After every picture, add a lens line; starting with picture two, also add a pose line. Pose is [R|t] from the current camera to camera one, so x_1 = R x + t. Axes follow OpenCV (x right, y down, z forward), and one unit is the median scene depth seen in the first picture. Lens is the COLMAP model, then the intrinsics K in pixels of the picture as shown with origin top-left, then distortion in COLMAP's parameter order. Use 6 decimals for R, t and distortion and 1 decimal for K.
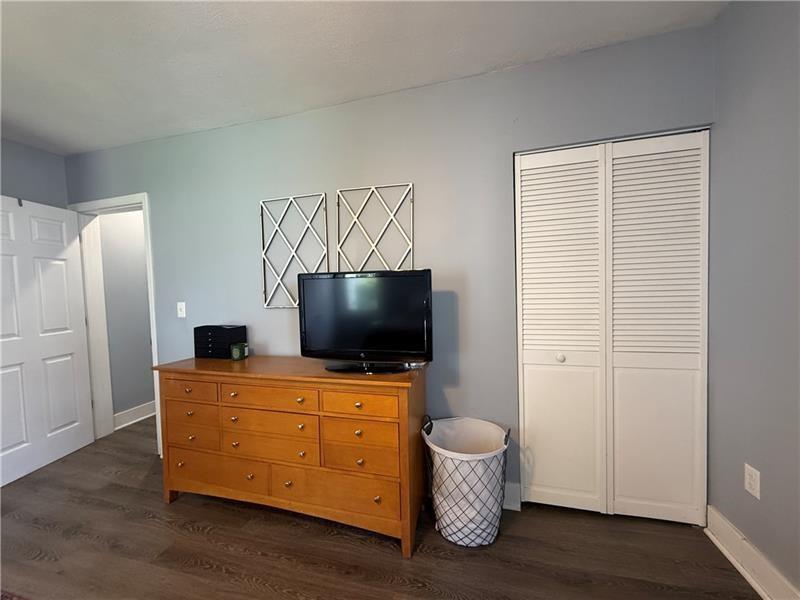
lens RADIAL K [[319.4, 0, 398.2], [0, 319.4, 300.0], [0, 0, 1]] dist [-0.000937, 0.000352]
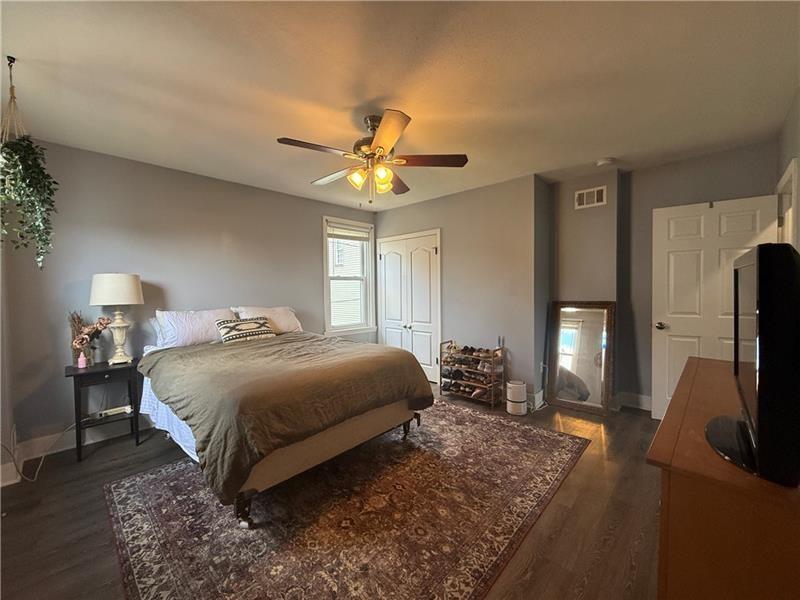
lens RADIAL K [[319.4, 0, 398.2], [0, 319.4, 300.0], [0, 0, 1]] dist [-0.000937, 0.000352]
pose [[-0.476727, 0.067749, -0.876437, 0.580031], [-0.003217, 0.996885, 0.078809, -0.048659], [0.879046, 0.040389, -0.475024, 0.689535]]
